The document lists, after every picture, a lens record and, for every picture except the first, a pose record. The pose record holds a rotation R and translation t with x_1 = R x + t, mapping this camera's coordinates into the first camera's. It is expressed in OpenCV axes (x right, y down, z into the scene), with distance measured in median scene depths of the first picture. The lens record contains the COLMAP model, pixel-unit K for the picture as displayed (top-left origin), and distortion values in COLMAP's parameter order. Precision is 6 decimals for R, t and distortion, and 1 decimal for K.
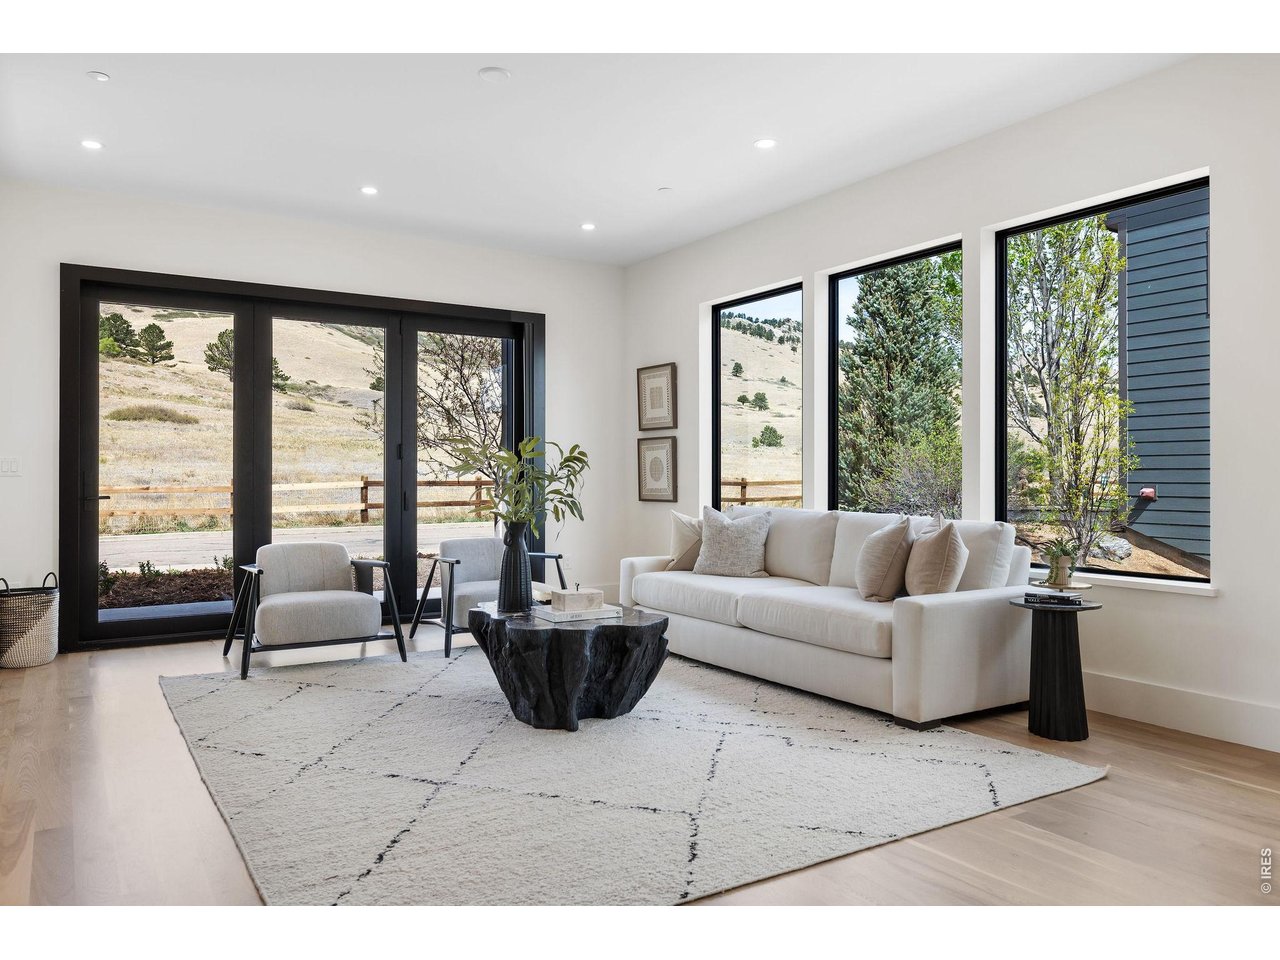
lens RADIAL K [[902.4, 0, 635.6], [0, 902.4, 475.9], [0, 0, 1]] dist [-0.011326, 0.001401]
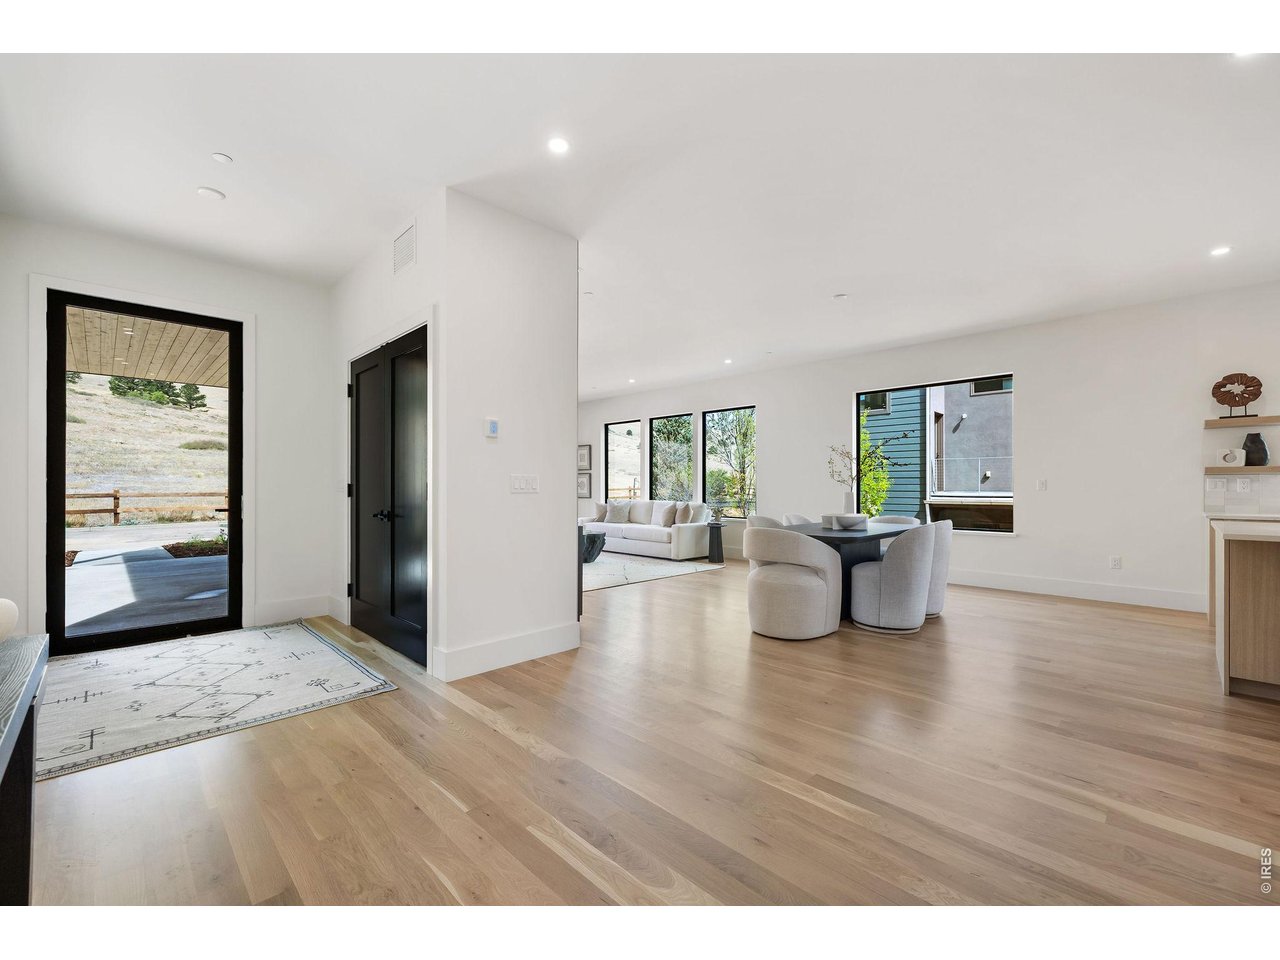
lens RADIAL K [[550.9, 0, 640.5], [0, 550.9, 483.8], [0, 0, 1]] dist [0.002512, 0.000164]
pose [[0.974530, 0.001746, 0.224249, -0.208564], [-0.001354, 0.999997, -0.001900, -0.011739], [-0.224251, 0.001548, 0.974530, -0.706985]]
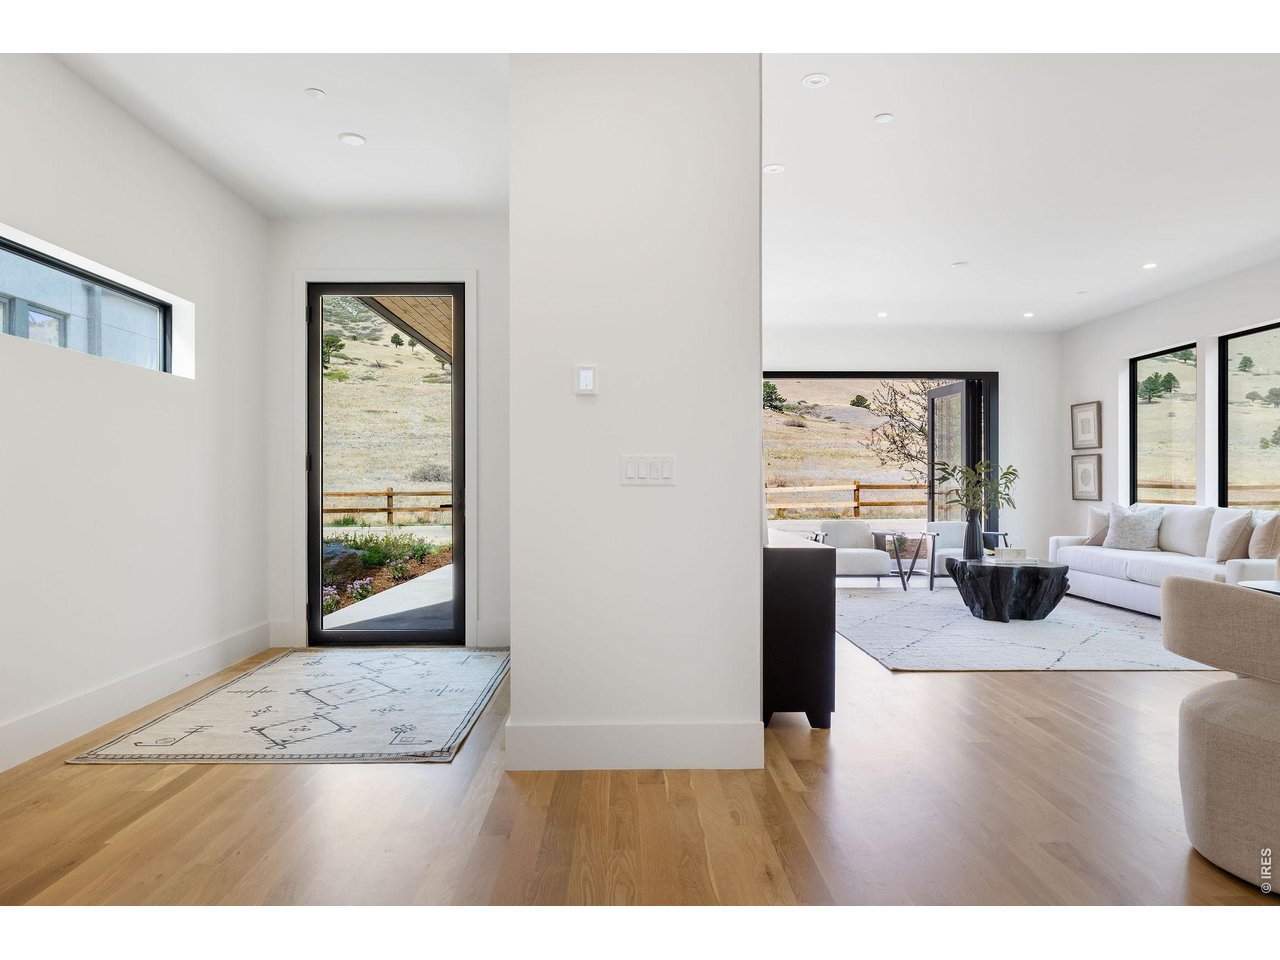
lens RADIAL K [[802.8, 0, 632.6], [0, 802.8, 481.7], [0, 0, 1]] dist [-0.000127, -0.001381]
pose [[0.853594, -0.000834, -0.520939, 0.088736], [0.002081, 0.999996, 0.001810, -0.005240], [0.520935, -0.002629, 0.853592, -0.525849]]
